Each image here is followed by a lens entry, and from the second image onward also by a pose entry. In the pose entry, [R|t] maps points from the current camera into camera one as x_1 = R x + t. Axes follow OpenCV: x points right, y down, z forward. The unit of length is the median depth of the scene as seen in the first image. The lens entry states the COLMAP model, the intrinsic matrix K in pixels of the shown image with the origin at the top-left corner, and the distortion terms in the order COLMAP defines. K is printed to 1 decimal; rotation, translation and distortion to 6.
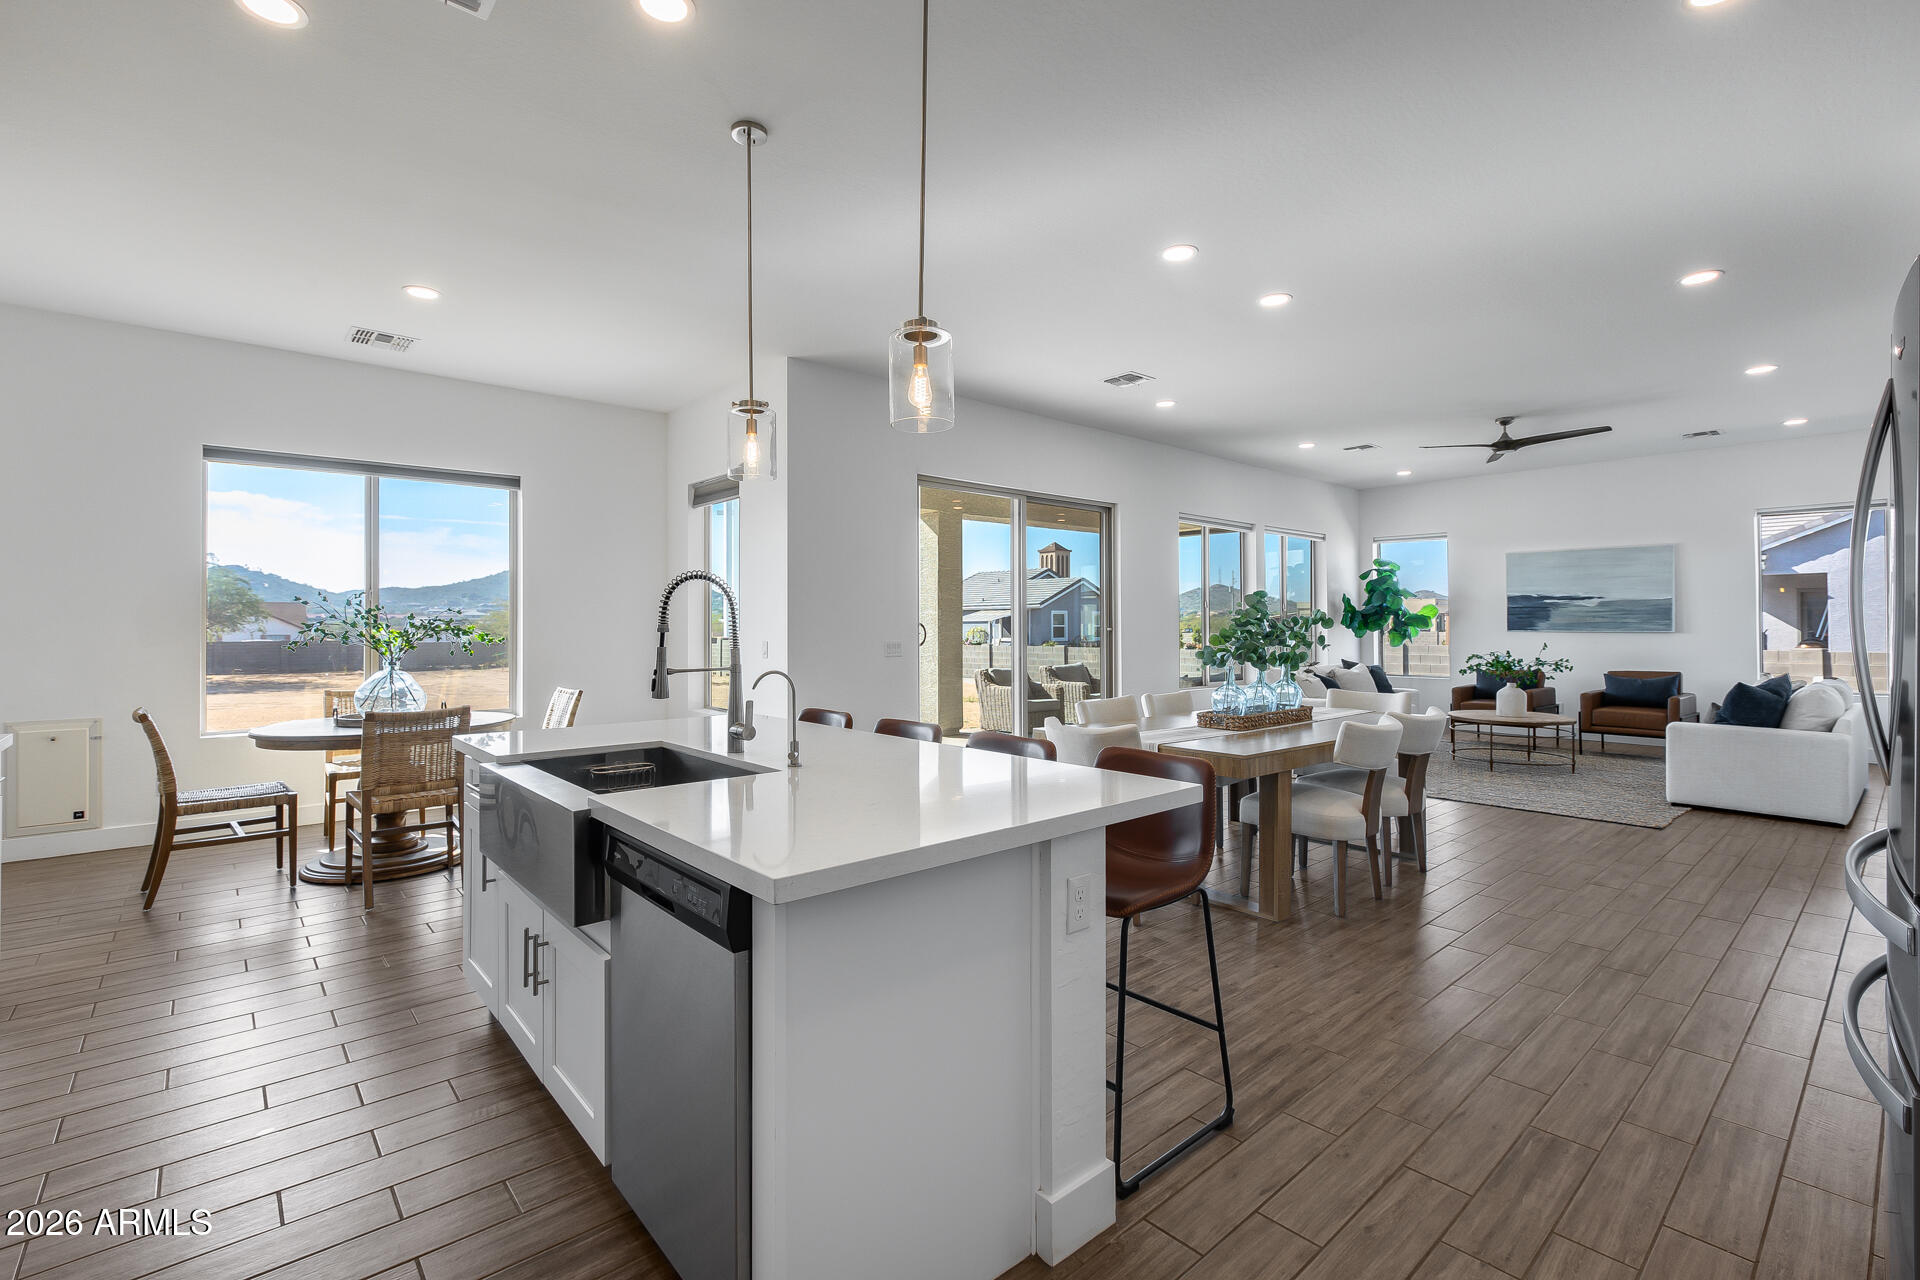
lens RADIAL K [[862.8, 0, 955.4], [0, 862.8, 621.2], [0, 0, 1]] dist [-0.001205, -0.000692]
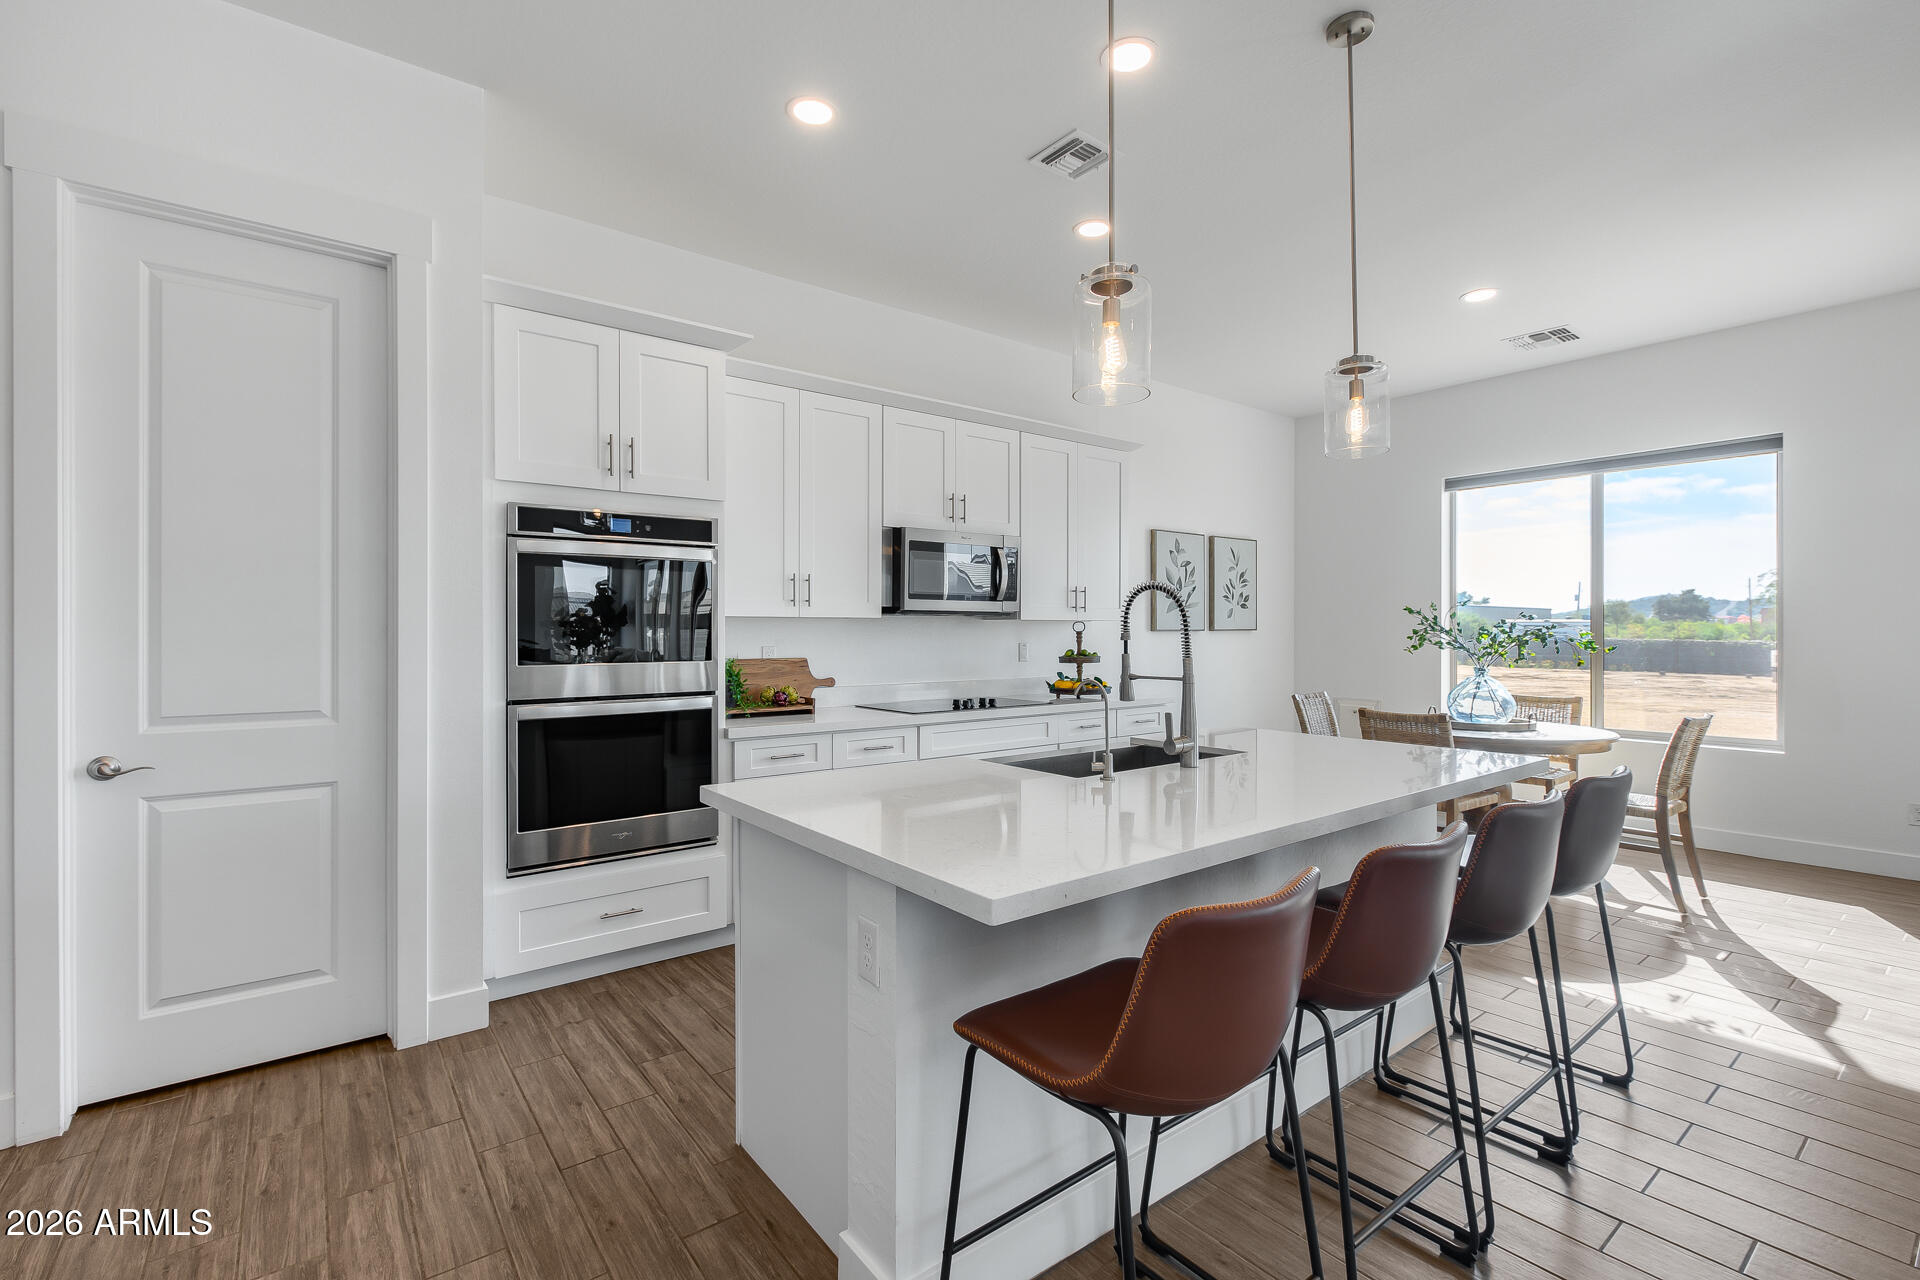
lens RADIAL K [[862.2, 0, 960.0], [0, 862.2, 640.0], [0, 0, 1]] dist [-0.002694, -0.000278]
pose [[-0.056075, 0.012389, -0.998350, 0.245747], [0.006039, 0.999909, 0.012070, -0.000573], [0.998408, -0.005352, -0.056144, 0.271023]]
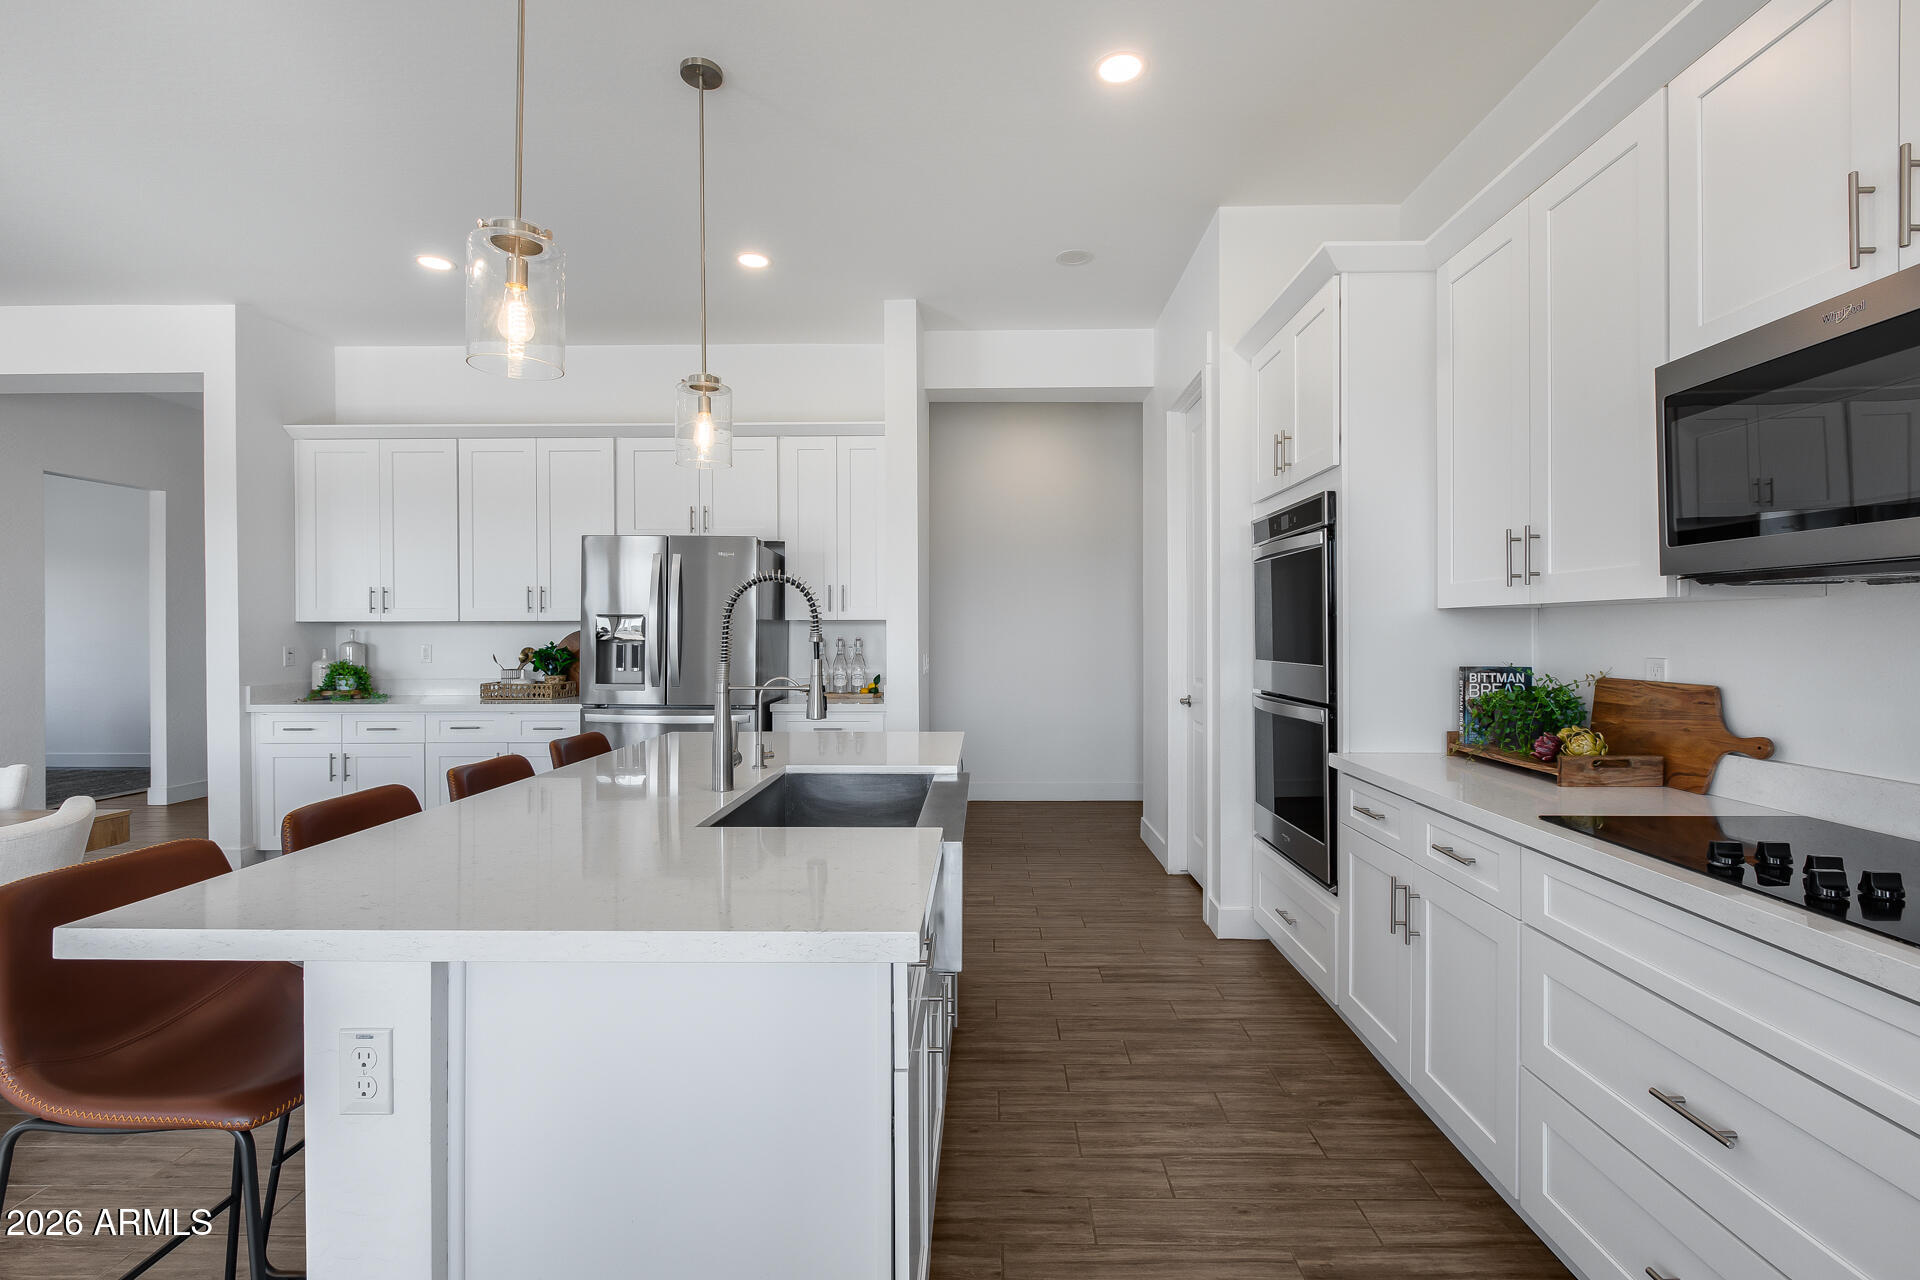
lens RADIAL K [[862.6, 0, 977.5], [0, 862.6, 634.3], [0, 0, 1]] dist [0.000416, -0.000199]
pose [[-0.743623, 0.002172, 0.668596, -0.333409], [0.001502, 0.999998, -0.001578, 0.001558], [-0.668597, -0.000169, -0.743625, 0.490138]]
